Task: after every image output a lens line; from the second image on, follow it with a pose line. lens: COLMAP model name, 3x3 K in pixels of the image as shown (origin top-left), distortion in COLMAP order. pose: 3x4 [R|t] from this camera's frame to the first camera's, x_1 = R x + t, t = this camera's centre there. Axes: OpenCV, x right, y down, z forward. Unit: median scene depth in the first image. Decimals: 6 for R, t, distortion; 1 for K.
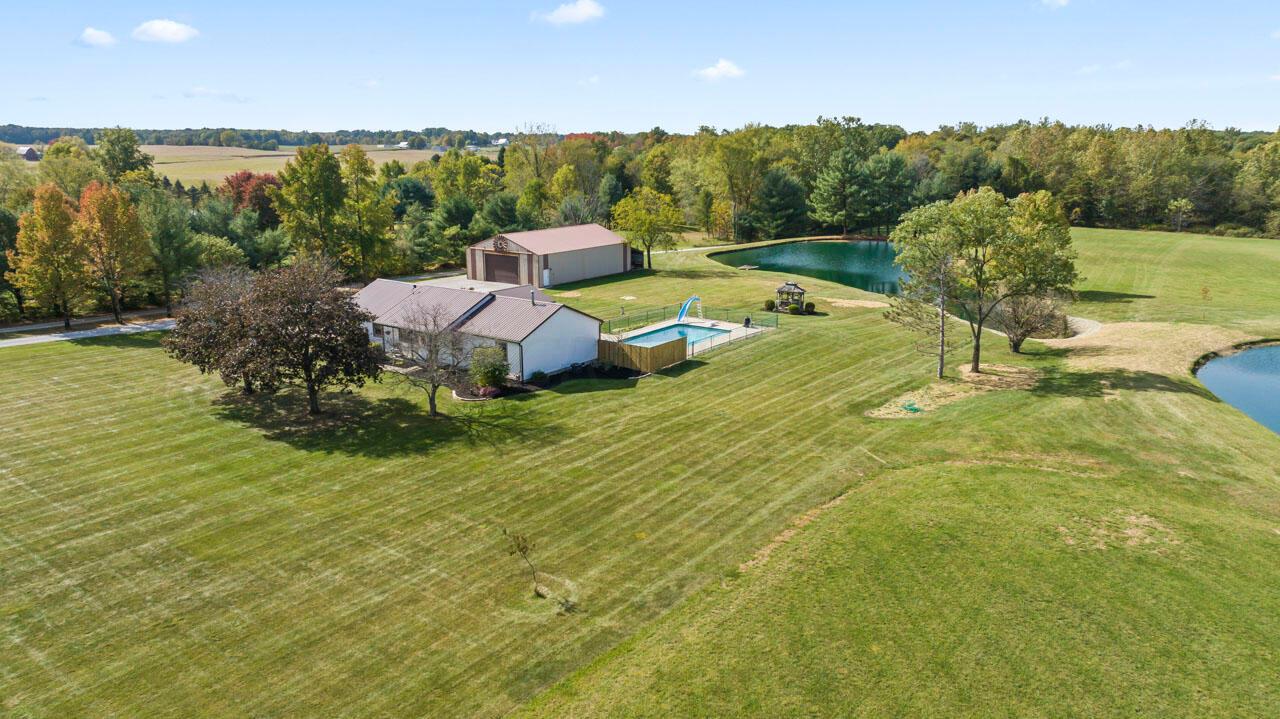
lens RADIAL K [[900.9, 0, 640.0], [0, 900.9, 359.5], [0, 0, 1]] dist [-0.004942, -0.001126]
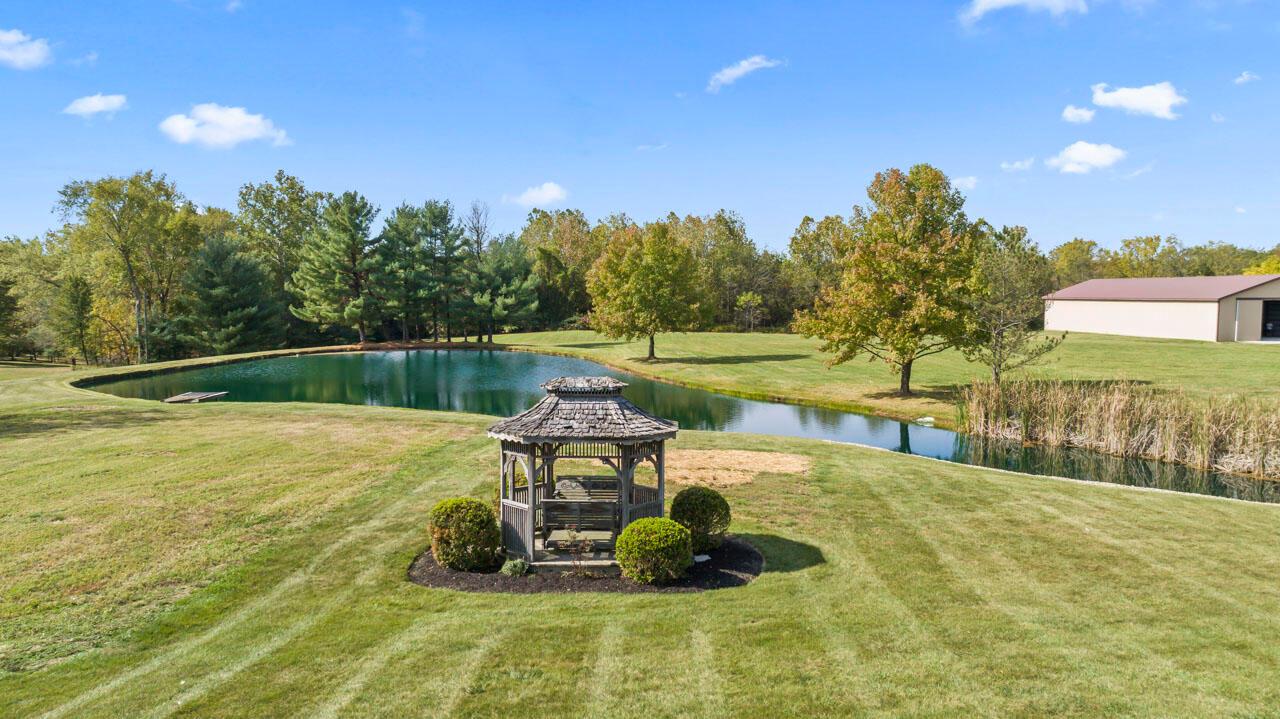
lens RADIAL K [[900.9, 0, 640.0], [0, 900.9, 359.5], [0, 0, 1]] dist [-0.004942, -0.001126]
pose [[0.816148, -0.043717, 0.576187, 0.043797], [0.137846, 0.983076, -0.120666, -0.036236], [-0.561161, 0.177906, 0.808362, 0.456540]]
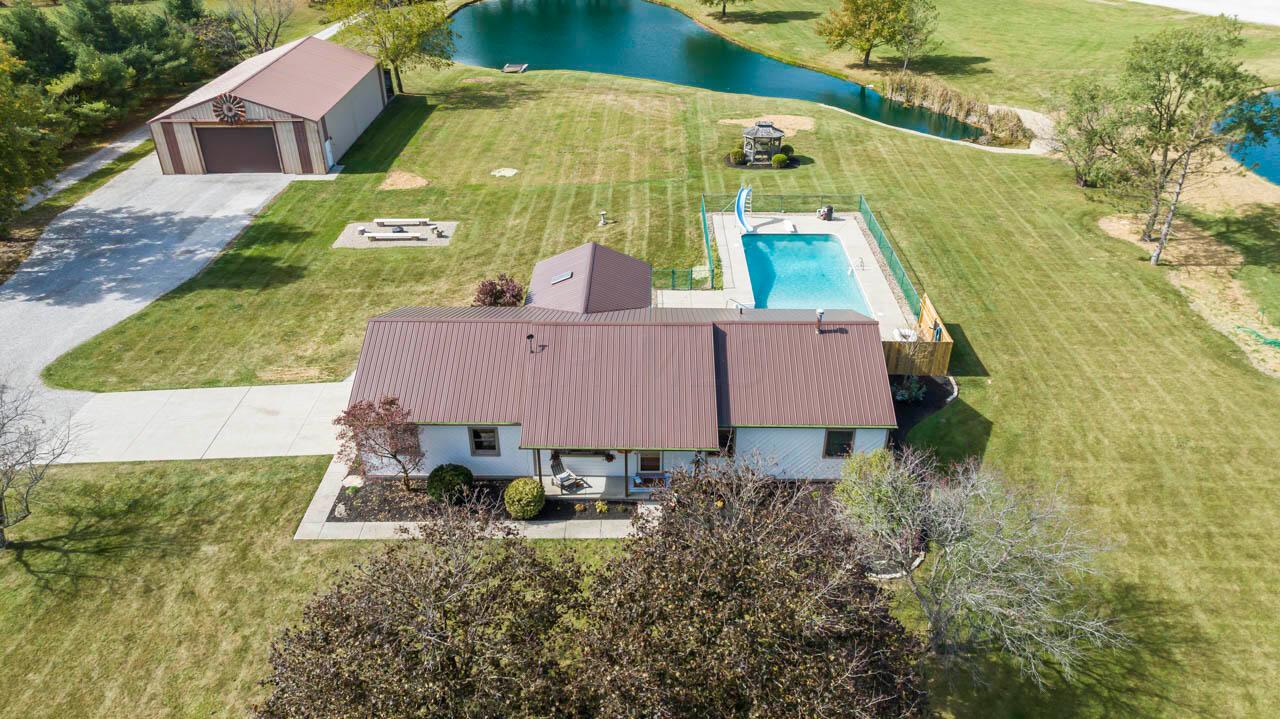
lens RADIAL K [[906.9, 0, 641.1], [0, 906.9, 360.4], [0, 0, 1]] dist [-0.008325, 0.000755]
pose [[0.815377, -0.303477, 0.493014, -0.178859], [0.136635, 0.928413, 0.345514, -0.092663], [-0.562576, -0.214361, 0.798472, 0.224628]]
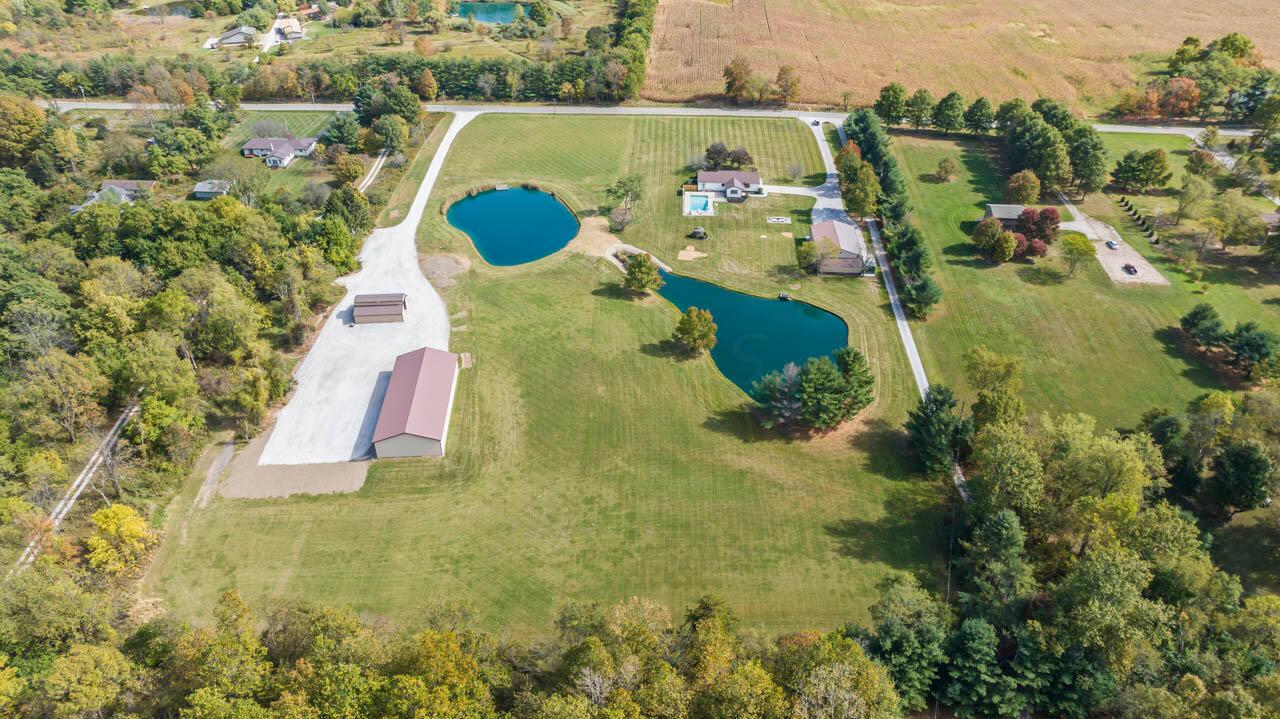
lens RADIAL K [[900.9, 0, 640.0], [0, 900.9, 359.5], [0, 0, 1]] dist [-0.004942, -0.001126]
pose [[-0.840124, 0.312513, -0.443313, 0.924528], [-0.115875, 0.695044, 0.709568, -0.970094], [0.529871, 0.647494, -0.547711, 1.463717]]
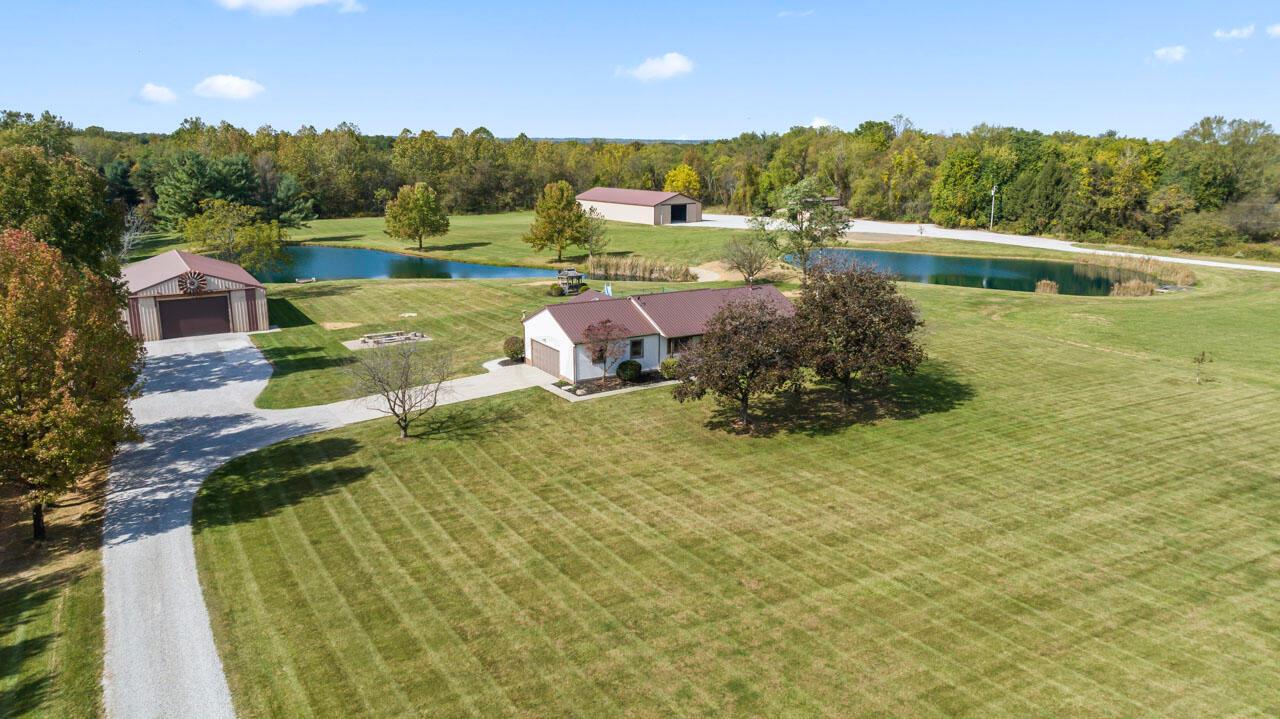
lens RADIAL K [[900.9, 0, 640.0], [0, 900.9, 359.5], [0, 0, 1]] dist [-0.004942, -0.001126]
pose [[0.397718, -0.215728, 0.891786, -0.437325], [0.212868, 0.967140, 0.139022, -0.059891], [-0.892473, 0.134541, 0.430571, 0.239634]]
